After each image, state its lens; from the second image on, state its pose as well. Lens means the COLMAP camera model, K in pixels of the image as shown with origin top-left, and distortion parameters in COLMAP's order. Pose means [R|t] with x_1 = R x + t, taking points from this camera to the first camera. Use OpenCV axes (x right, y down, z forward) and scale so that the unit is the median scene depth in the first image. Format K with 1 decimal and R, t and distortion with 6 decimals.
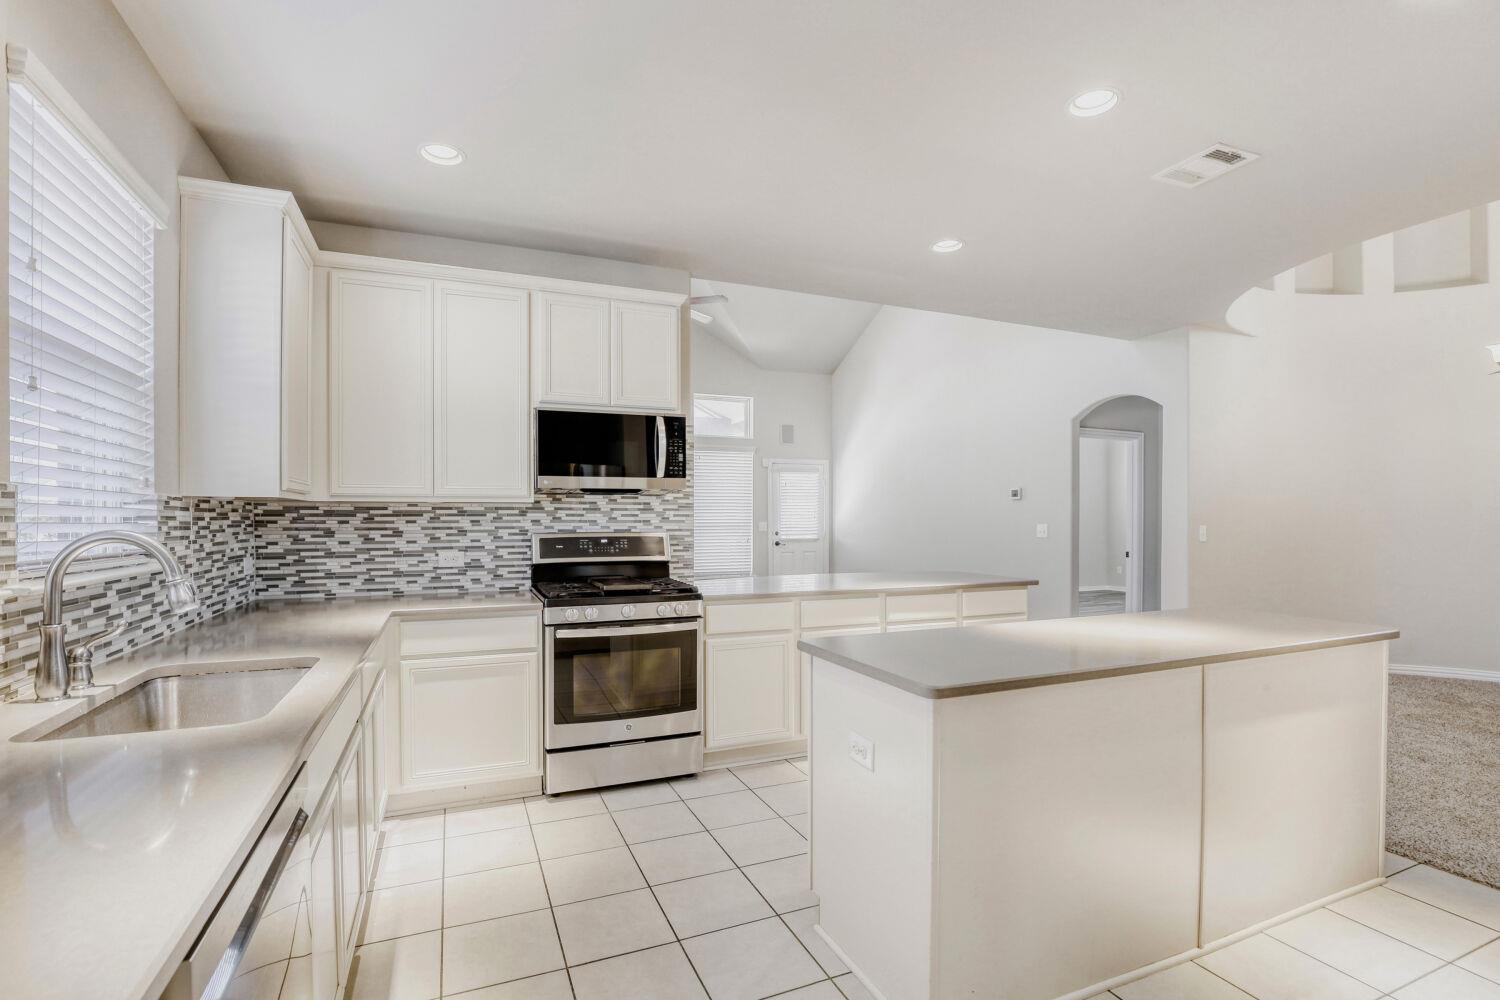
lens RADIAL K [[691.7, 0, 749.5], [0, 691.7, 521.8], [0, 0, 1]] dist [-0.034902, 0.007033]
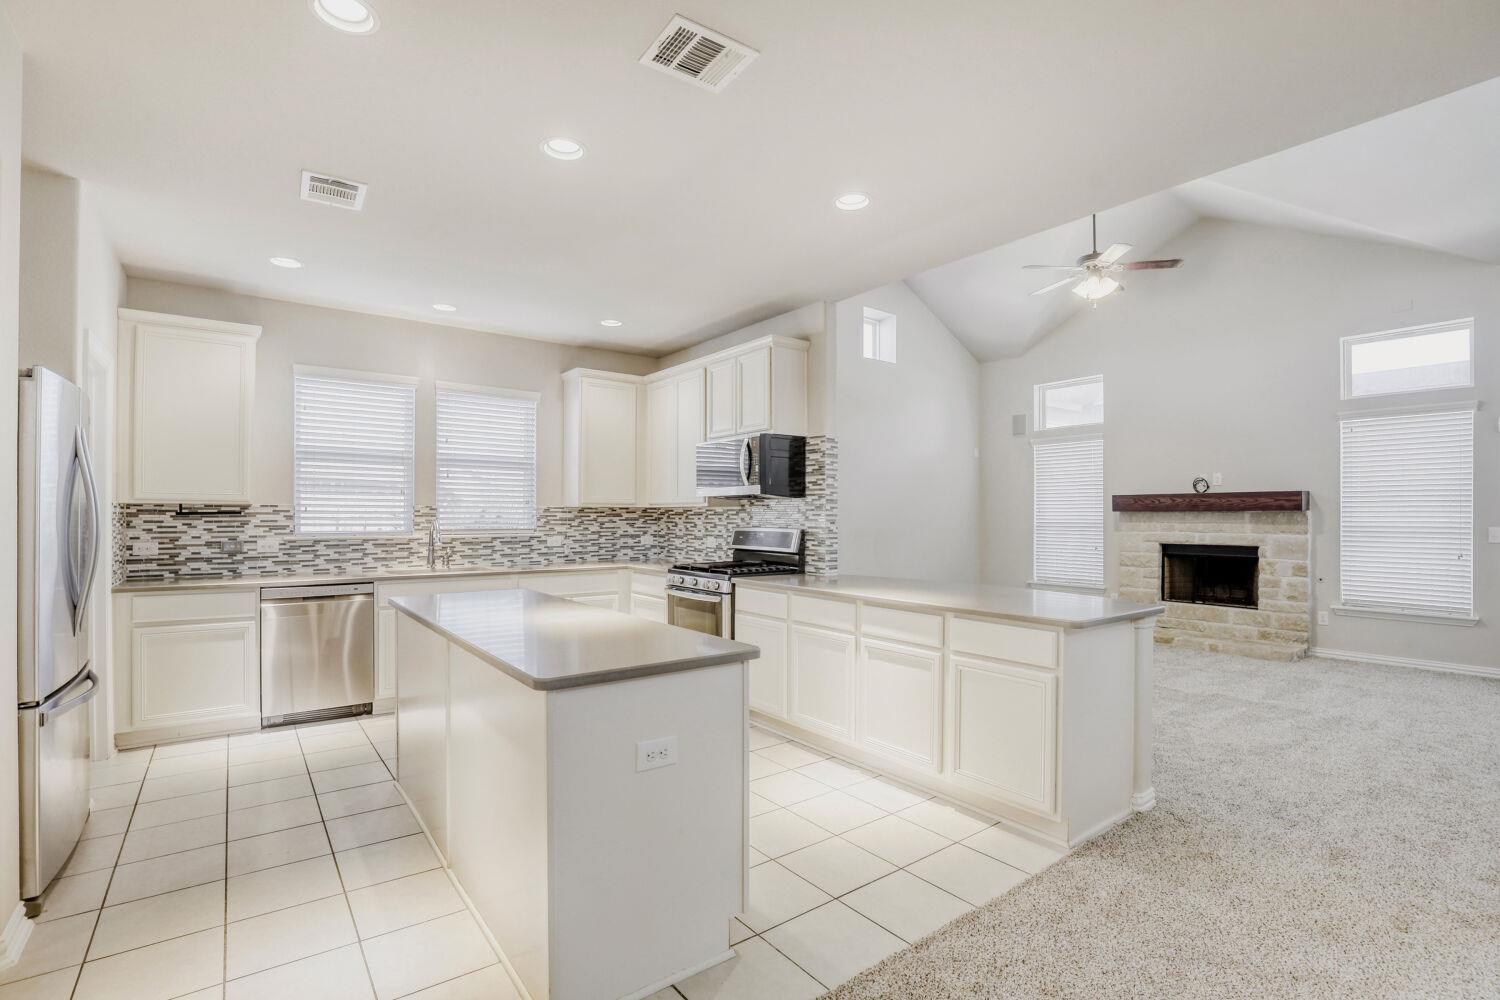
lens RADIAL K [[691.7, 0, 742.8], [0, 691.7, 512.7], [0, 0, 1]] dist [-0.034902, 0.007033]
pose [[0.245712, -0.002919, -0.969339, 1.102502], [-0.009971, 0.999935, -0.005538, -0.006110], [0.969292, 0.011026, 0.245666, 0.666501]]
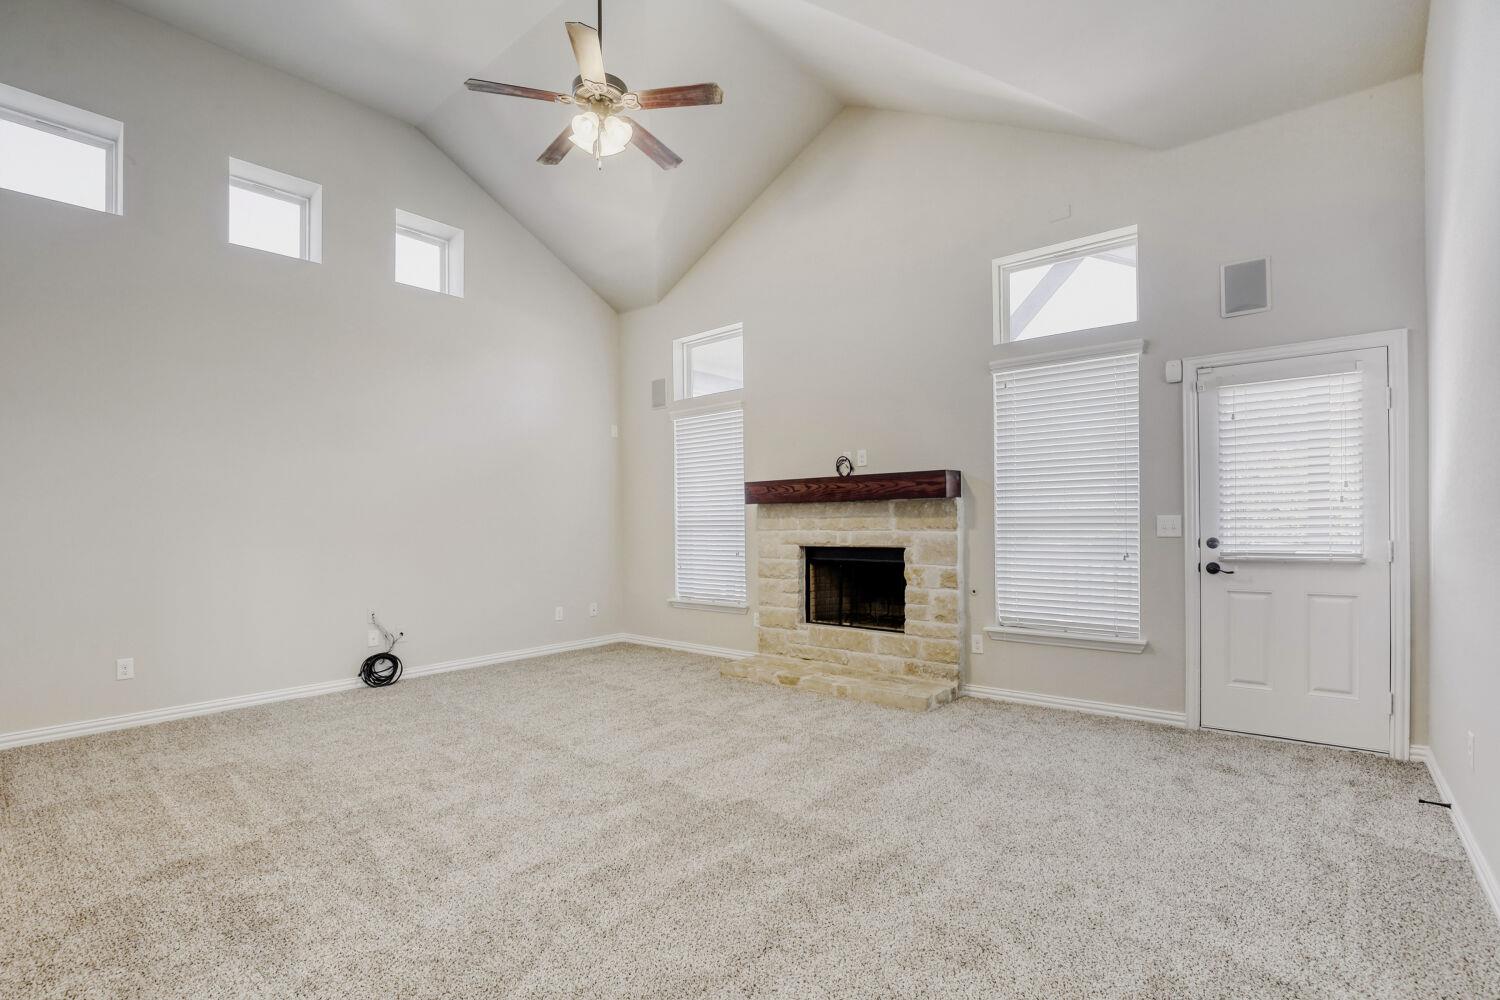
lens RADIAL K [[691.7, 0, 739.5], [0, 691.7, 526.9], [0, 0, 1]] dist [-0.034902, 0.007033]
pose [[0.452708, 0.002235, -0.891656, 0.728418], [0.005520, 0.999971, 0.005309, 0.010960], [0.891642, -0.007326, 0.452682, 1.576387]]
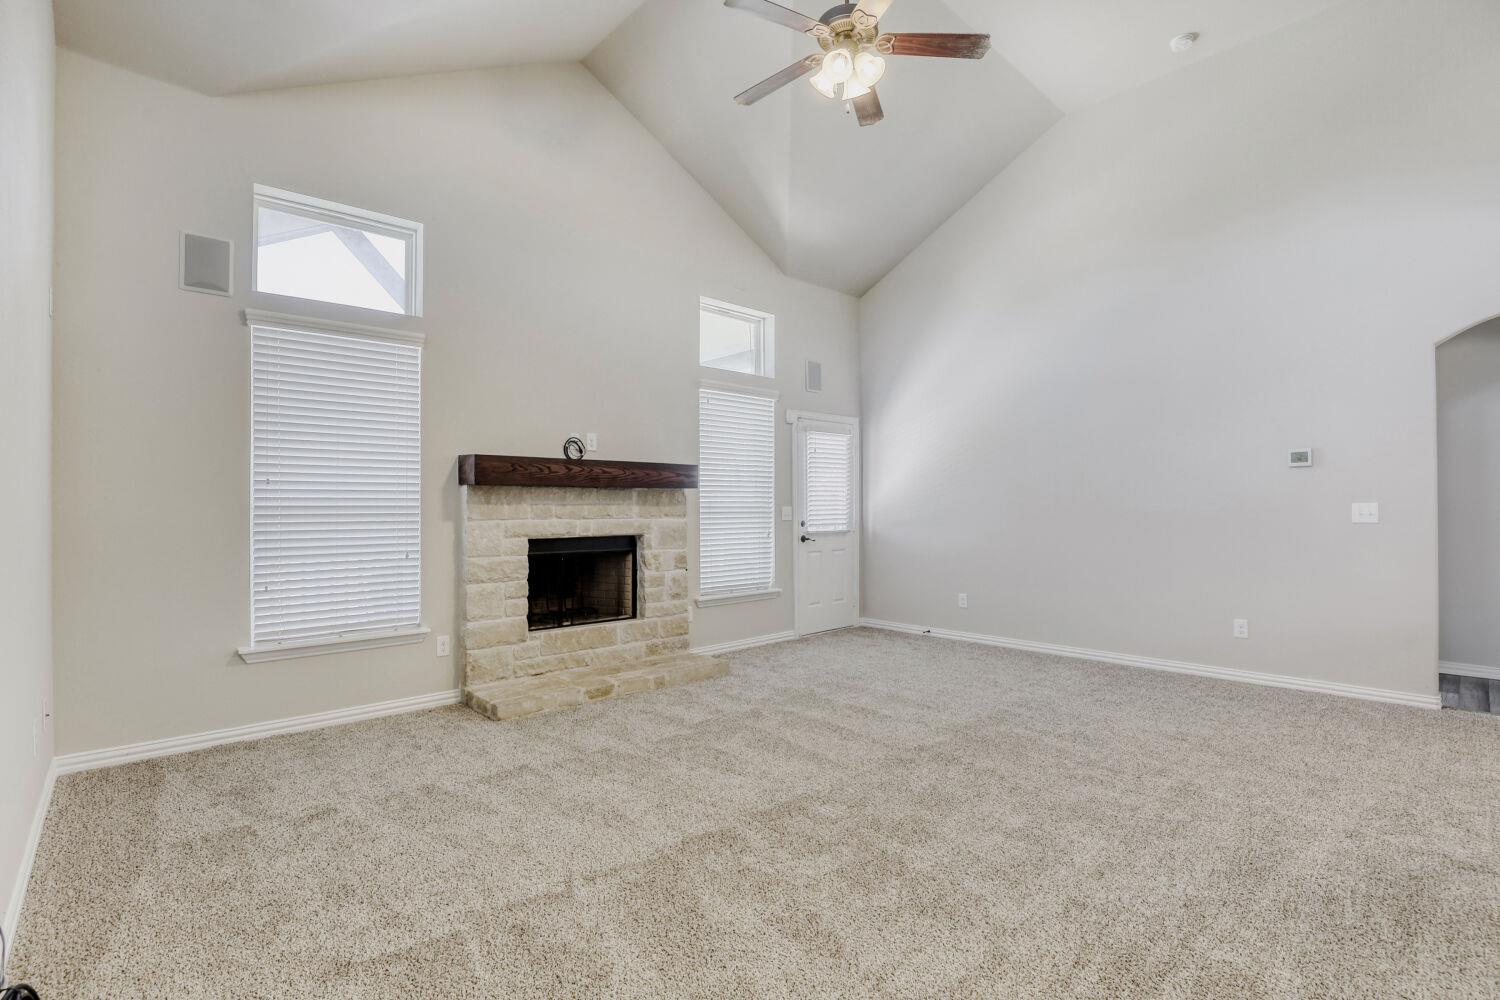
lens RADIAL K [[691.7, 0, 738.5], [0, 691.7, 505.7], [0, 0, 1]] dist [-0.034902, 0.007033]
pose [[0.944020, -0.001324, 0.329885, -0.650336], [0.004971, 0.999936, -0.010211, 0.016837], [-0.329850, 0.011279, 0.943966, 1.070833]]
